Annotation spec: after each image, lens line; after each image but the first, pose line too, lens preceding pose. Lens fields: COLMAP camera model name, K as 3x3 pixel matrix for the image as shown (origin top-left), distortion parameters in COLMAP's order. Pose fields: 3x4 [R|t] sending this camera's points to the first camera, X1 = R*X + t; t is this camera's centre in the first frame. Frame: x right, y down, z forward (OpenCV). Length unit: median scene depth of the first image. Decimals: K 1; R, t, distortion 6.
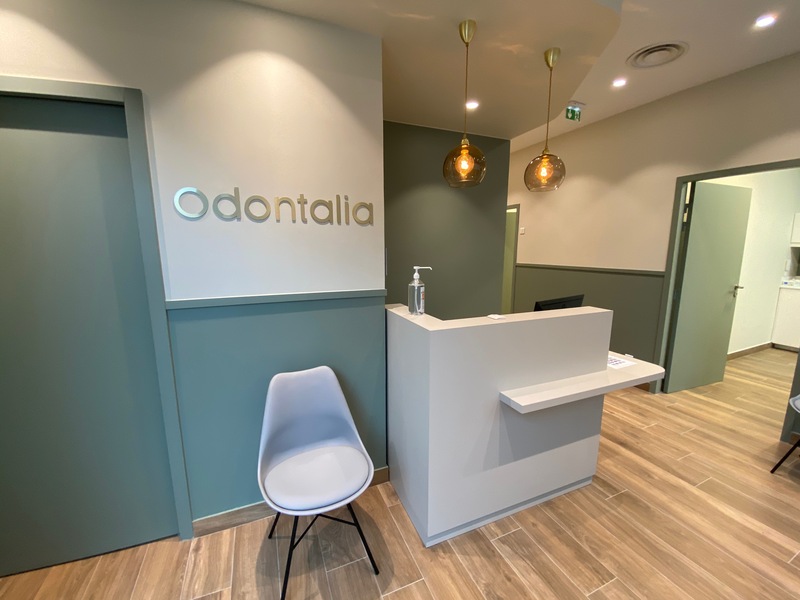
lens RADIAL K [[325.9, 0, 400.0], [0, 325.9, 300.0], [0, 0, 1]] dist [0.027701, -0.025454]
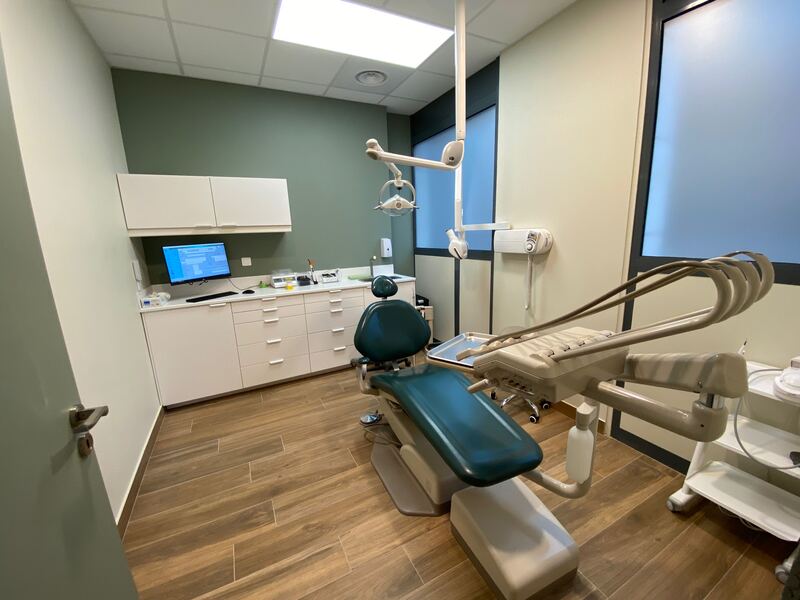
lens RADIAL K [[325.9, 0, 400.0], [0, 325.9, 300.0], [0, 0, 1]] dist [0.027701, -0.025454]
pose [[-0.069248, -0.205214, 0.976264, 1.455018], [0.202826, 0.955278, 0.215189, -0.212140], [-0.976763, 0.212913, -0.024528, 1.379314]]
